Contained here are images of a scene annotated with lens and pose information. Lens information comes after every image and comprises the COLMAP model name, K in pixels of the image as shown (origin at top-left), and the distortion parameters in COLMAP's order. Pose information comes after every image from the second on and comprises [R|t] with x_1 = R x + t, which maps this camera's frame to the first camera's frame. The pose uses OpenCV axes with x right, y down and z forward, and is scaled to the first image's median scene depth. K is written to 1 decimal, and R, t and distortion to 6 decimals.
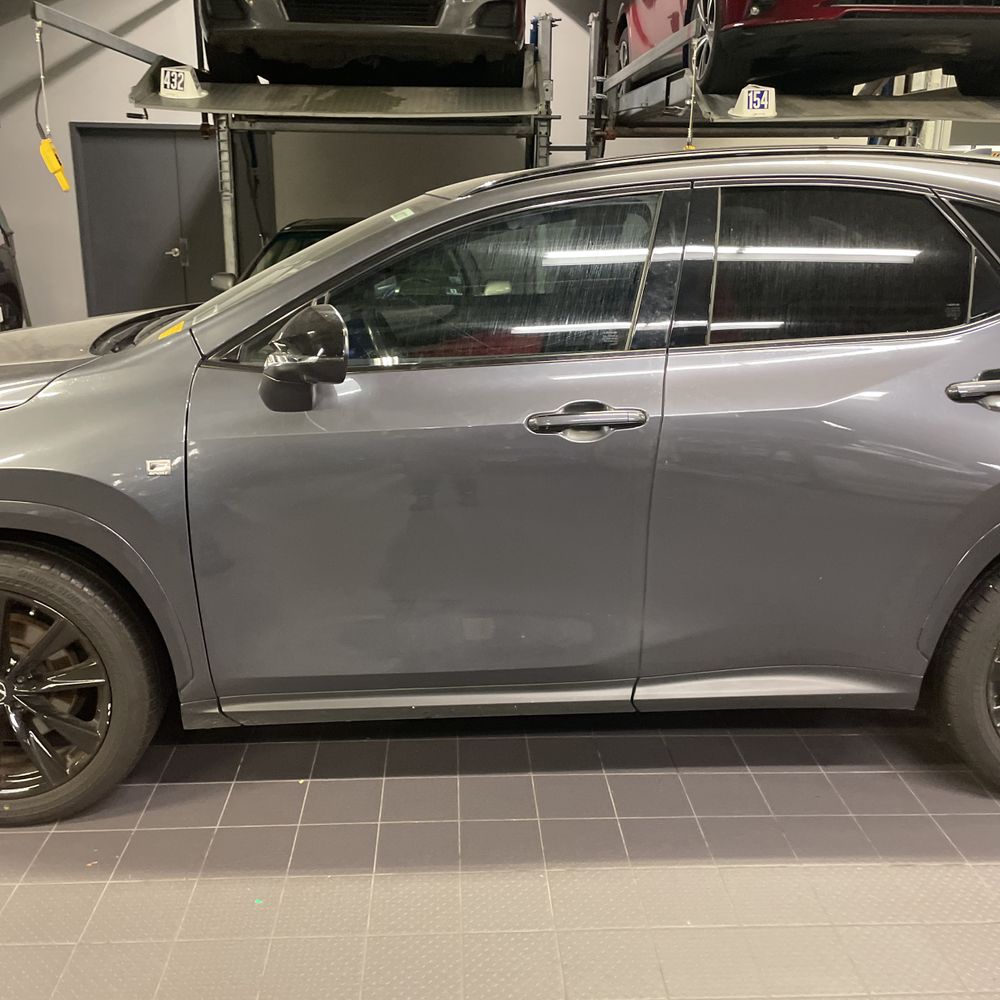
lens RADIAL K [[1009.1, 0, 504.9], [0, 1009.1, 500.3], [0, 0, 1]] dist [0.024313, 0.000000]
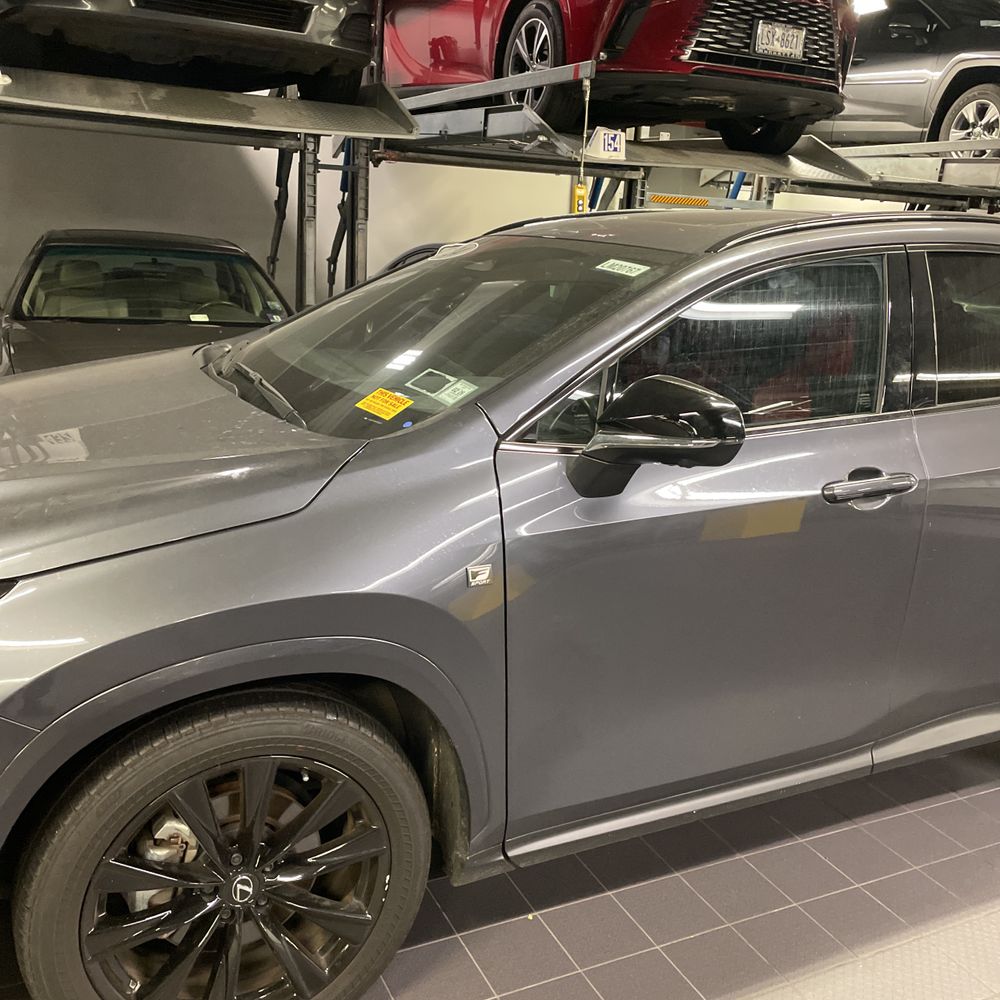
lens RADIAL K [[1009.1, 0, 492.9], [0, 1009.1, 494.7], [0, 0, 1]] dist [0.024313, 0.000000]
pose [[0.917270, -0.058451, 0.393954, -0.596854], [0.064794, 0.997895, -0.002806, -0.086927], [-0.392960, 0.028100, 0.919126, 0.228501]]
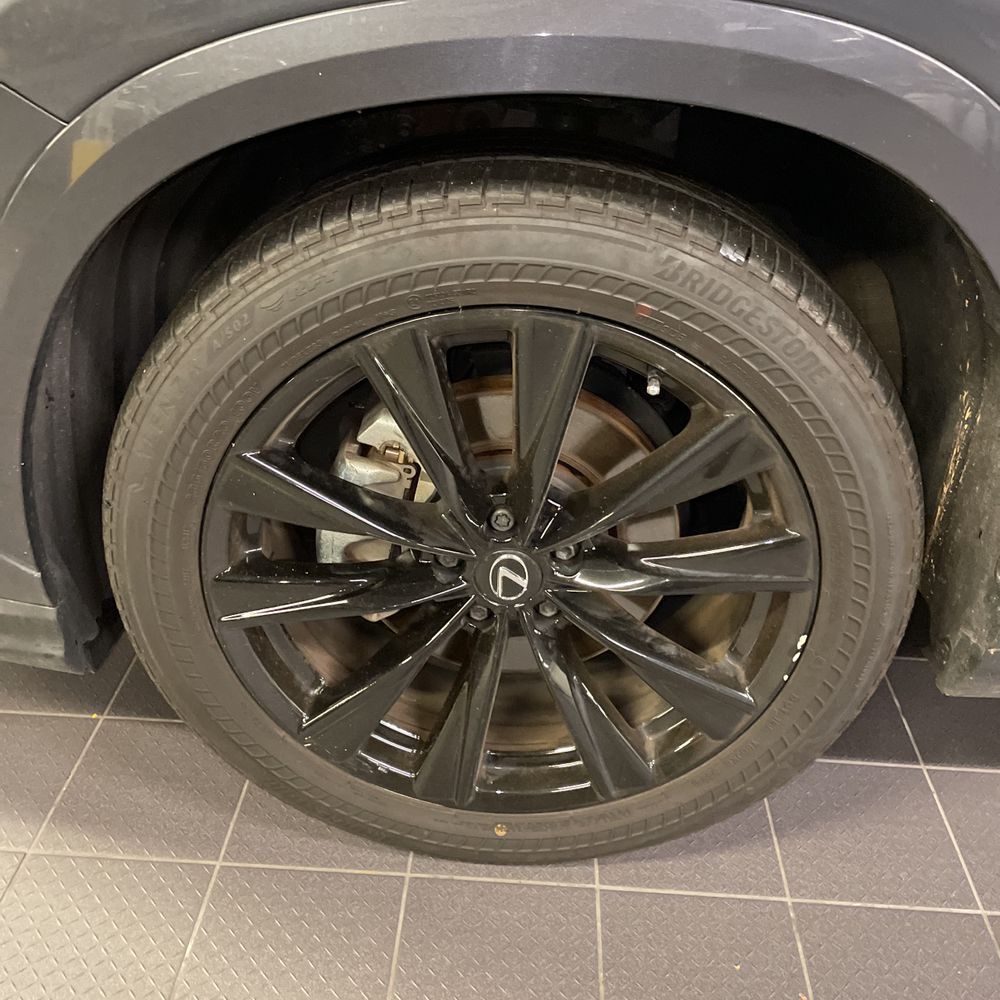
lens RADIAL K [[1009.1, 0, 498.7], [0, 1009.1, 495.2], [0, 0, 1]] dist [0.024313, 0.000000]
pose [[0.994577, 0.072009, -0.075036, -0.468357], [-0.049783, 0.963123, 0.264415, 0.055628], [0.091309, -0.259246, 0.961486, 0.629515]]
